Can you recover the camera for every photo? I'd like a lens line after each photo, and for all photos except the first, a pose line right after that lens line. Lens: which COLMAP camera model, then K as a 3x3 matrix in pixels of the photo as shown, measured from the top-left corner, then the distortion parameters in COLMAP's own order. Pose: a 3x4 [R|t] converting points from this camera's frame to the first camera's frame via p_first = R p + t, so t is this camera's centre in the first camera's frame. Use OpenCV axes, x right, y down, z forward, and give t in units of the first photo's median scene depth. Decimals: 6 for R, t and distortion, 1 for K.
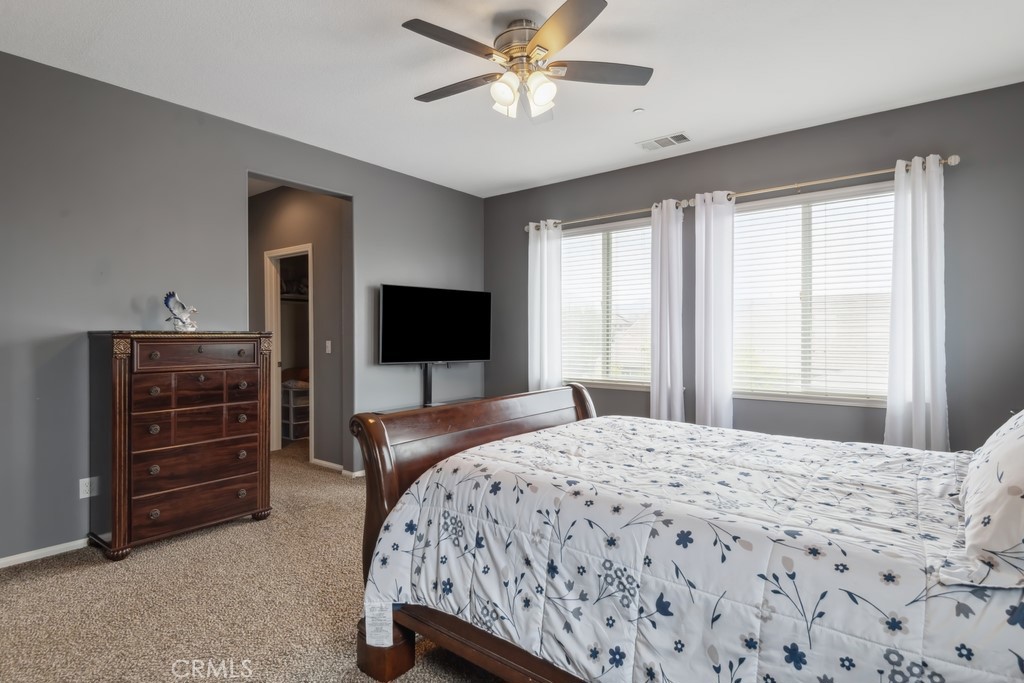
lens RADIAL K [[538.0, 0, 511.1], [0, 538.0, 338.3], [0, 0, 1]] dist [0.006551, -0.000714]
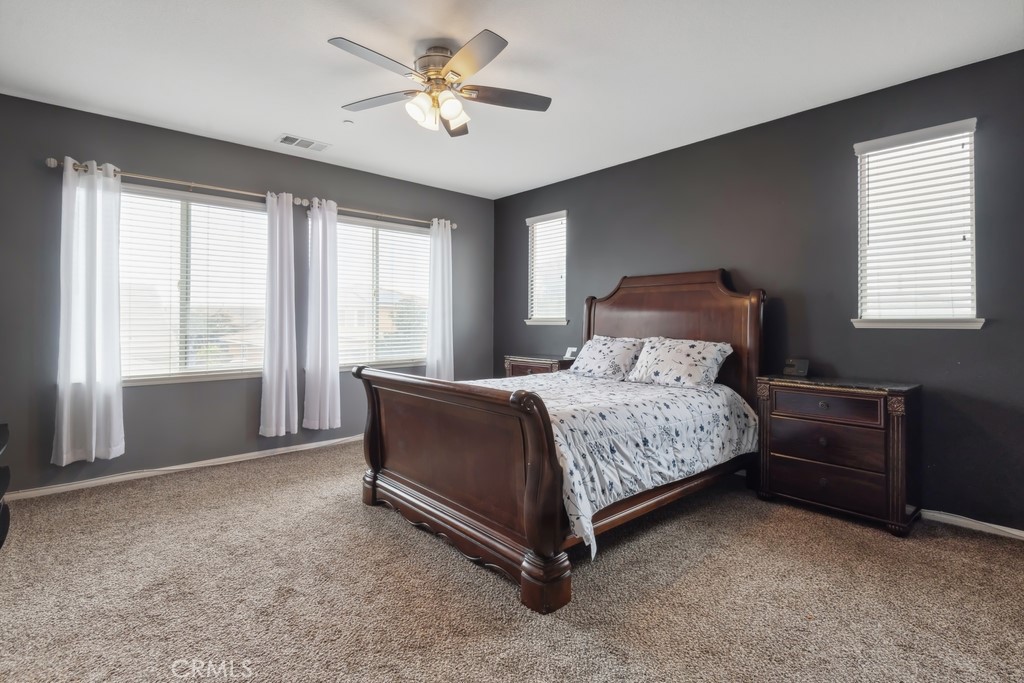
lens RADIAL K [[476.1, 0, 510.7], [0, 476.1, 330.1], [0, 0, 1]] dist [-0.014440, -0.002190]
pose [[0.169811, -0.010144, 0.985424, -0.562426], [0.004495, 0.999945, 0.009518, 0.006296], [-0.985466, 0.002814, 0.169847, 0.406096]]
